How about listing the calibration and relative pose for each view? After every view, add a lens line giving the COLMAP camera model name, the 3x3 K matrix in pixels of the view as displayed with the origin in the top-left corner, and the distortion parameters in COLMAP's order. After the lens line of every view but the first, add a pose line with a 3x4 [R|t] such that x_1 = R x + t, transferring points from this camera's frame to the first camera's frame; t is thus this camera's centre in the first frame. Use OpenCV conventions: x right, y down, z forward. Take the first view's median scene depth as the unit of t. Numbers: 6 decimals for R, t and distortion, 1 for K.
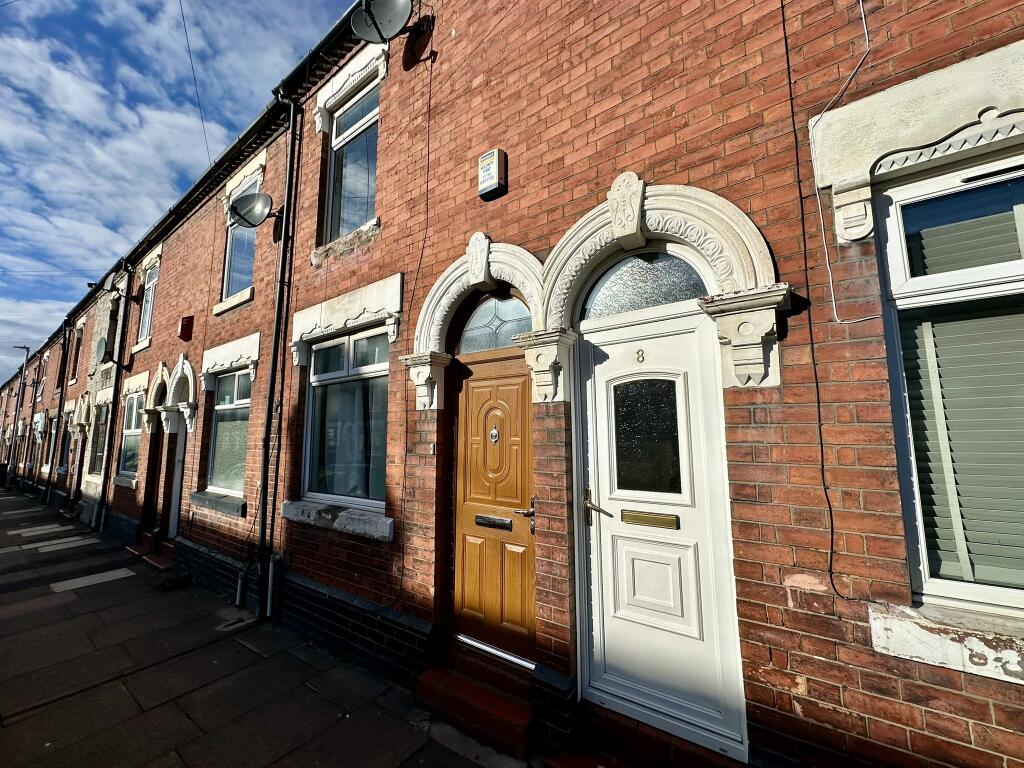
lens RADIAL K [[409.8, 0, 509.4], [0, 409.8, 386.3], [0, 0, 1]] dist [-0.004275, 0.000649]
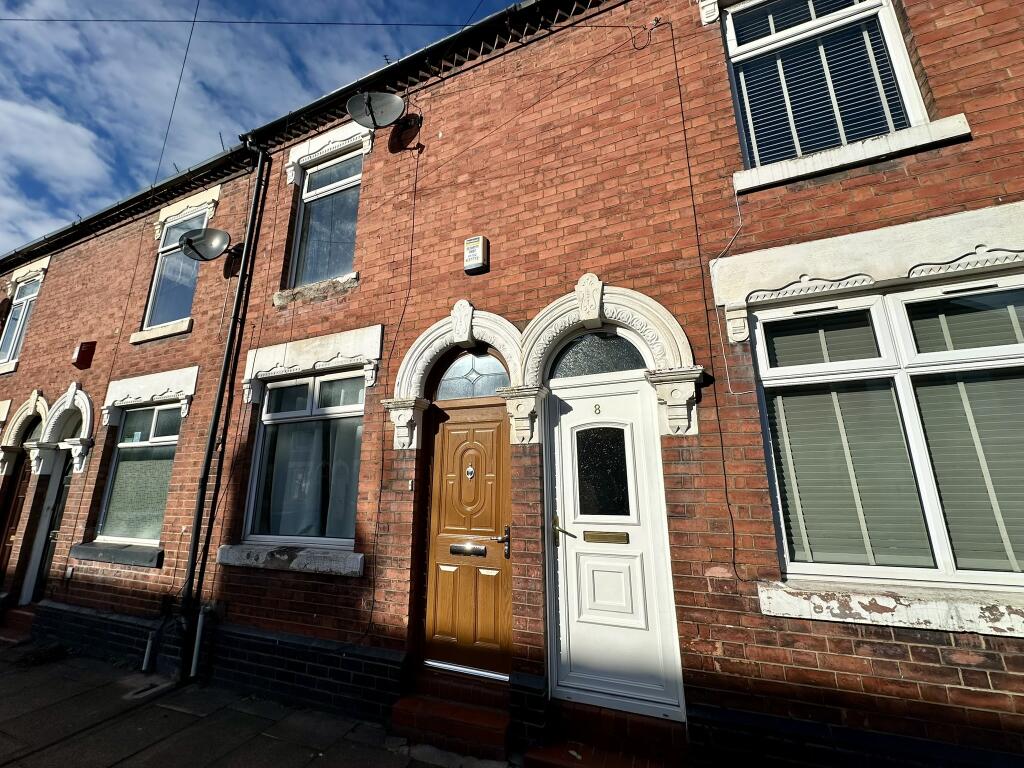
lens RADIAL K [[409.8, 0, 513.0], [0, 409.8, 386.1], [0, 0, 1]] dist [-0.004275, 0.000649]
pose [[0.970697, 0.054210, 0.234112, -0.221375], [-0.027228, 0.992760, -0.116986, 0.011187], [-0.238759, 0.107183, 0.965146, -0.180369]]
